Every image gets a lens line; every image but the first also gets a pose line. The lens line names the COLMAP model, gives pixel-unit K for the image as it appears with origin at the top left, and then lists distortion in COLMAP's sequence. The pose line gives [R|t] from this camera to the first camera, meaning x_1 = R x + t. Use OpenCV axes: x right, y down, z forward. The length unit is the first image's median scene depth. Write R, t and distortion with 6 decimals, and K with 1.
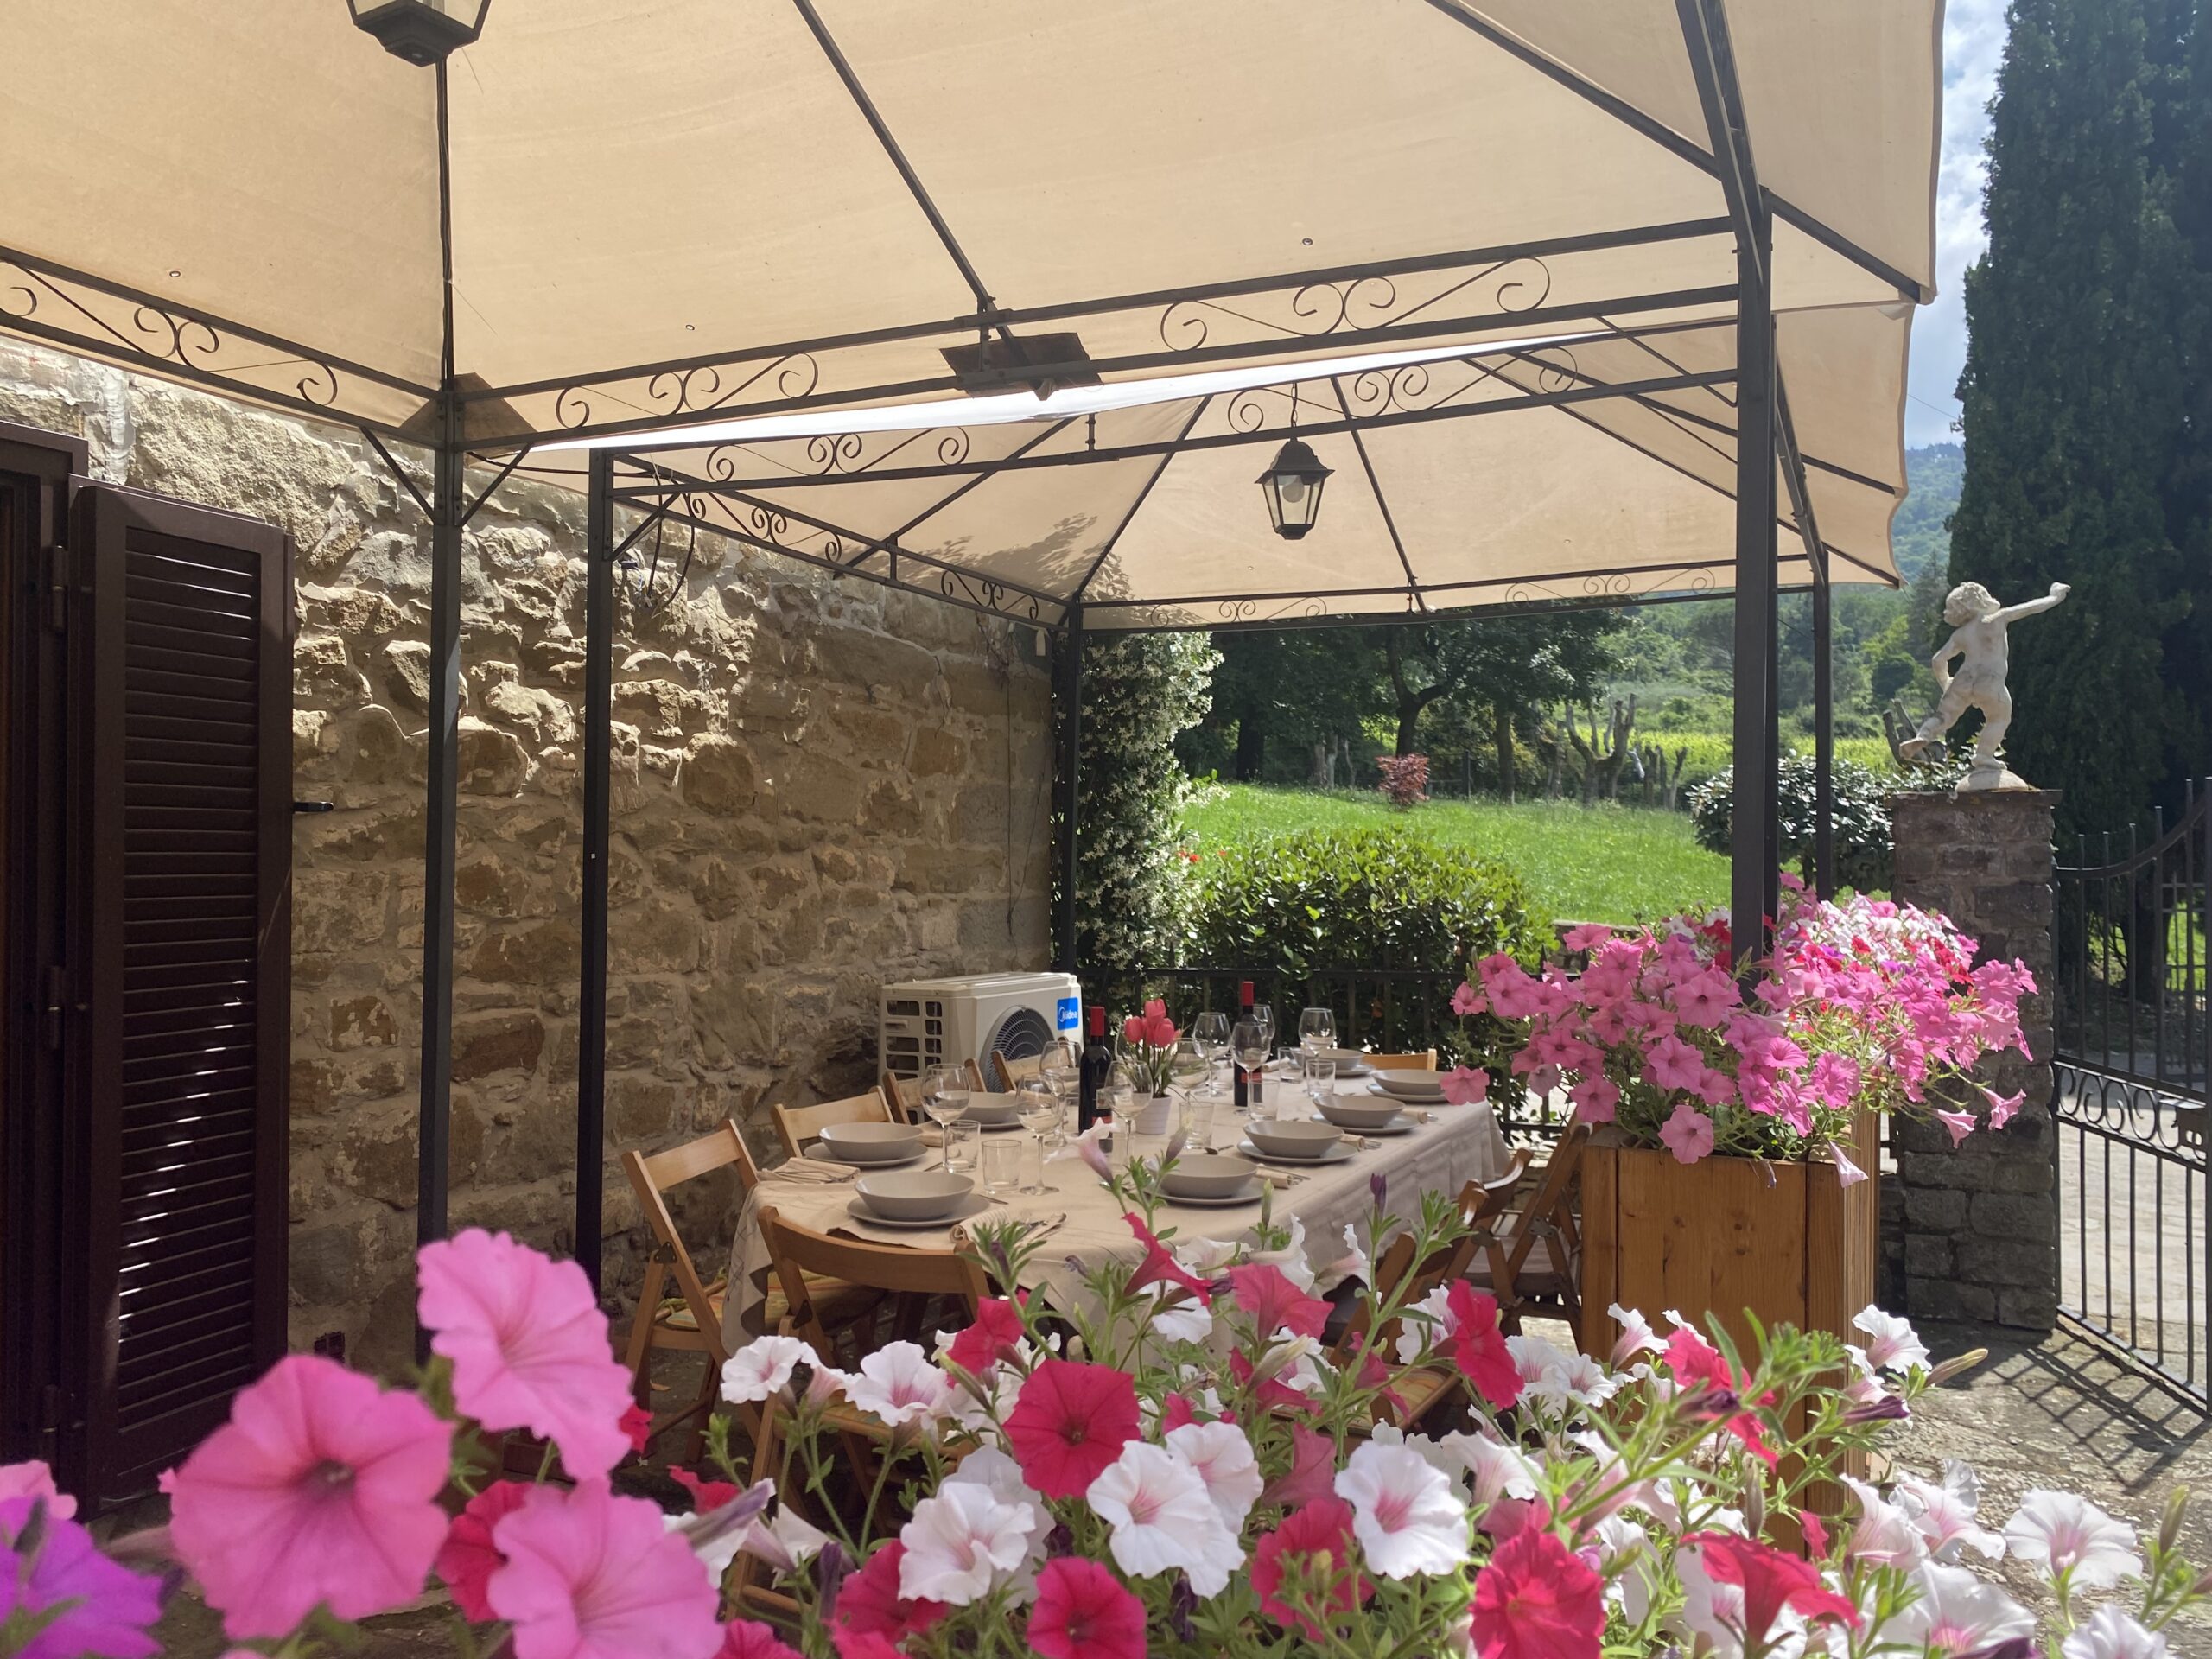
lens RADIAL K [[1674.9, 0, 1089.6], [0, 1674.9, 833.0], [0, 0, 1]] dist [0.036995, -0.039216]
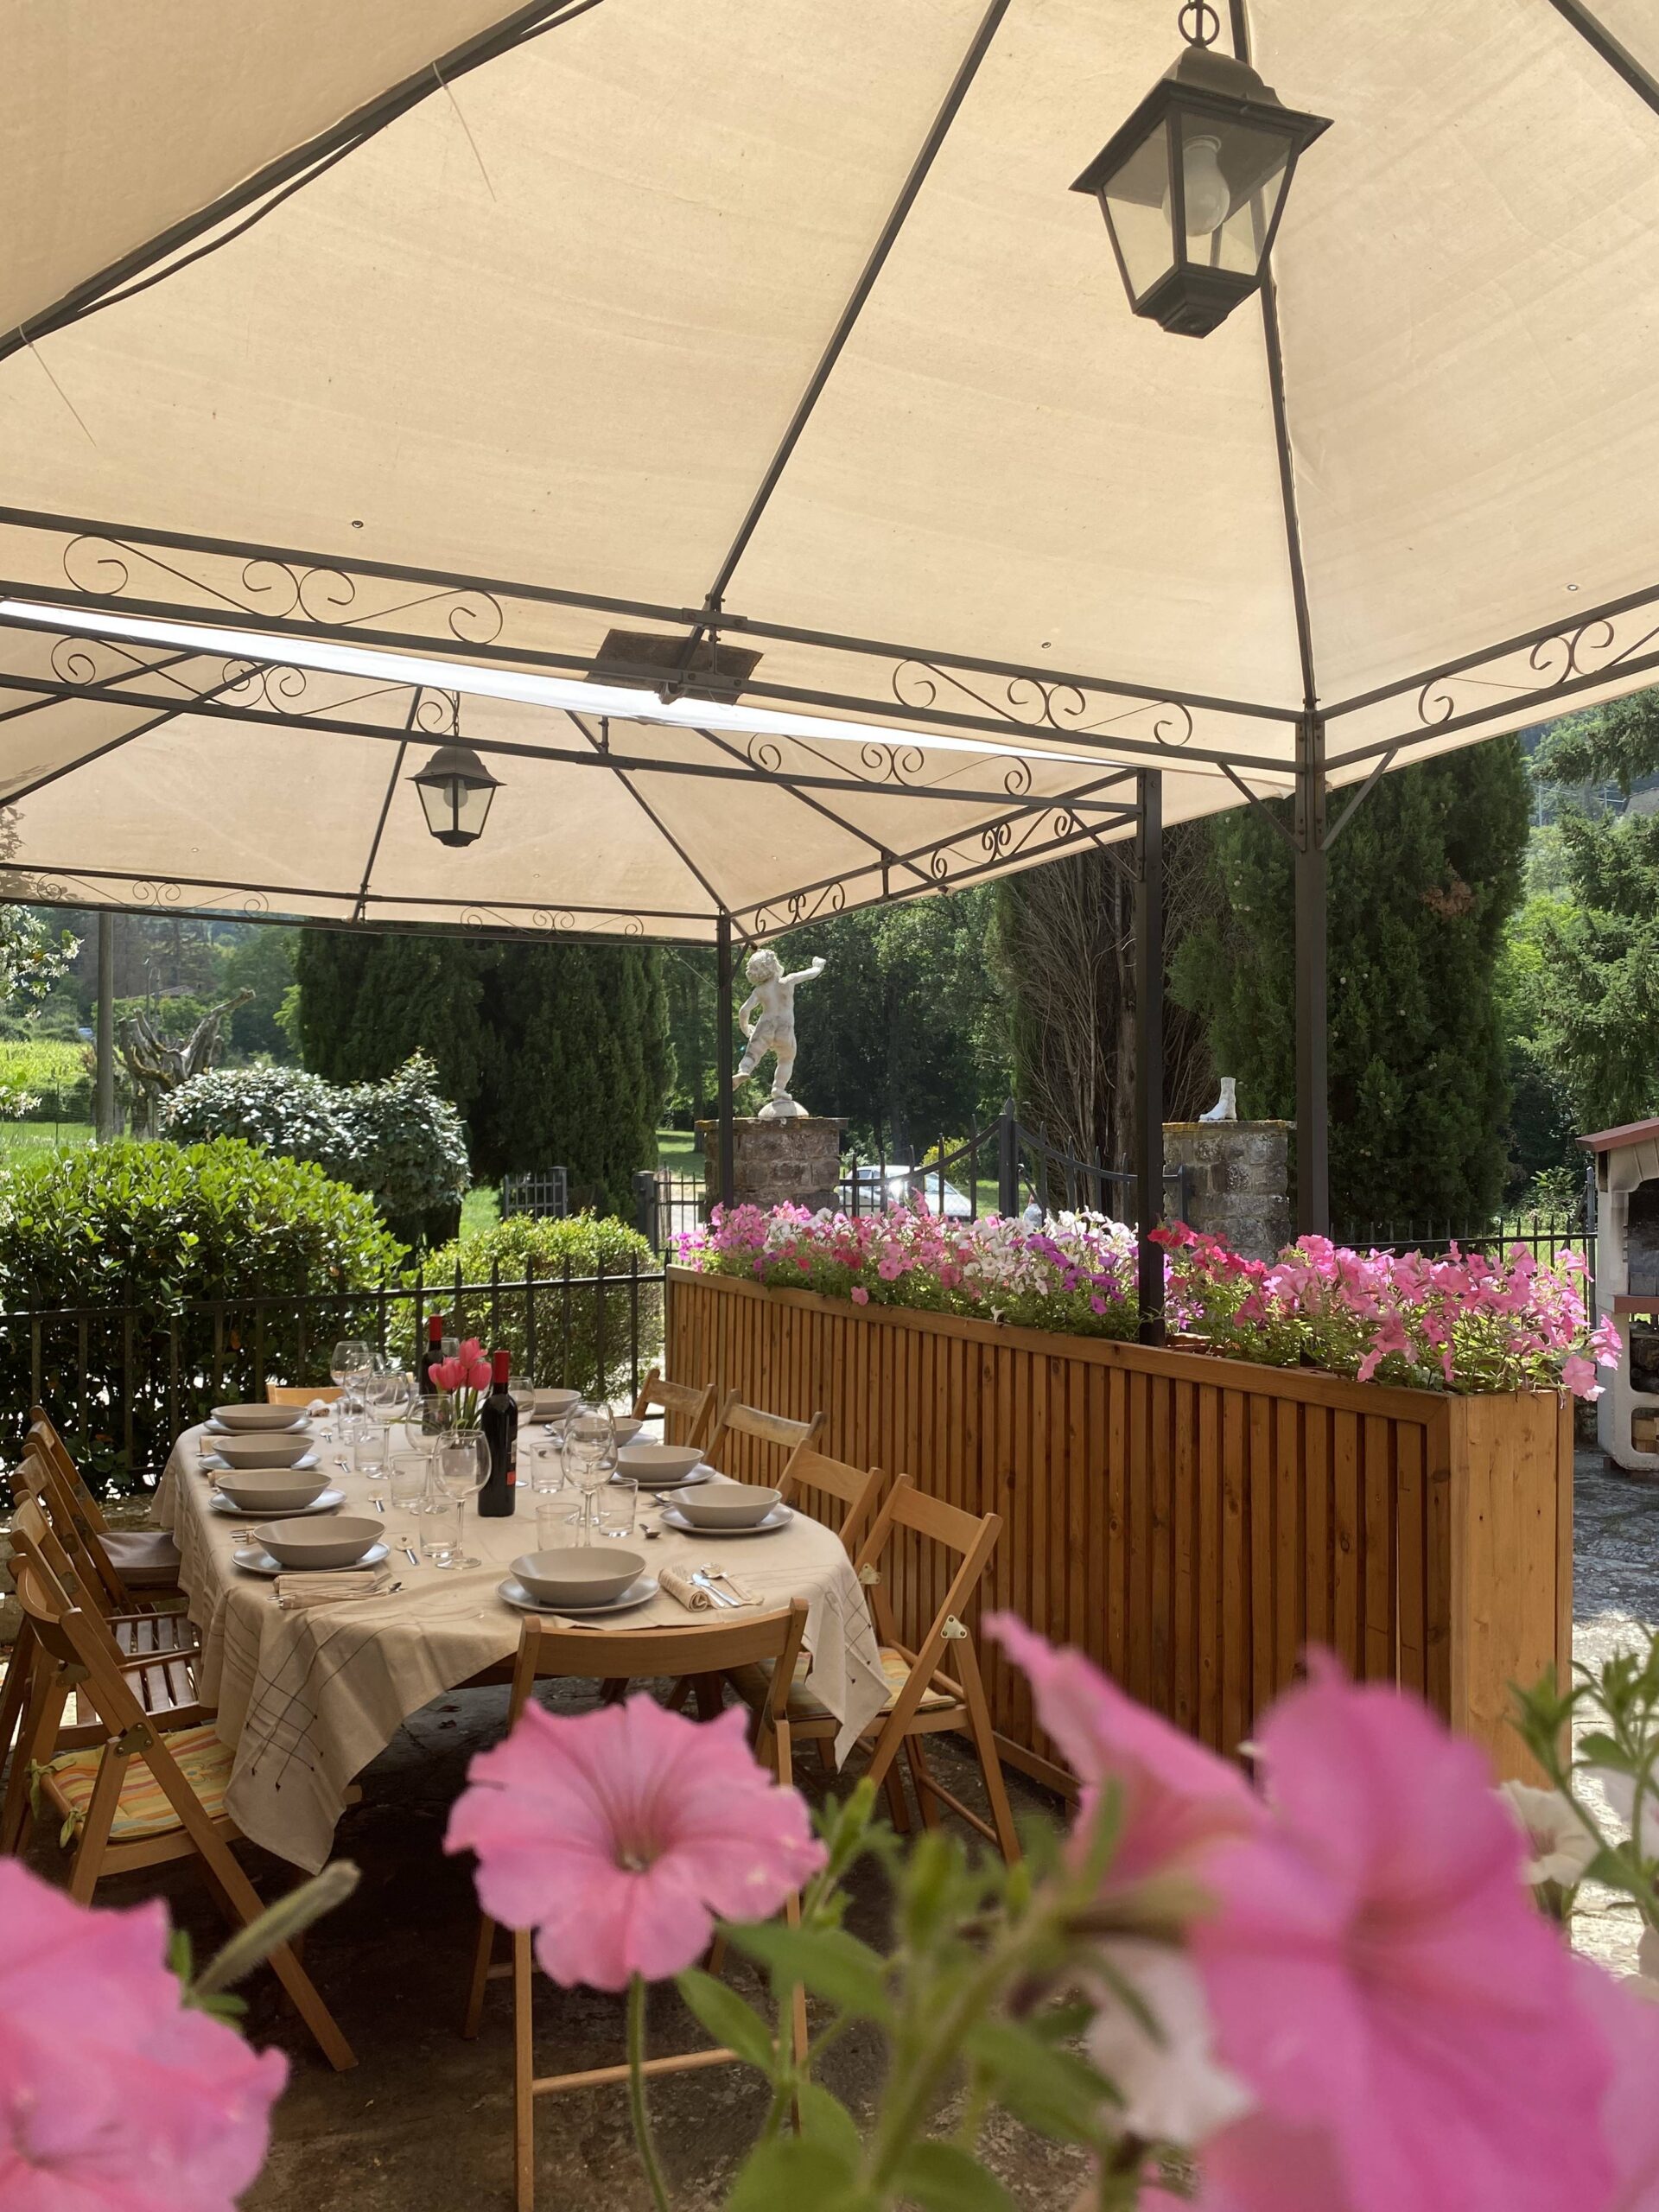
lens RADIAL K [[1674.9, 0, 819.3], [0, 1674.9, 1108.3], [0, 0, 1]] dist [0.036995, -0.039216]
pose [[0.645195, 0.019990, 0.763757, -0.404485], [-0.006656, 0.999767, -0.020545, -0.006539], [-0.763989, 0.008172, 0.645177, 0.190006]]
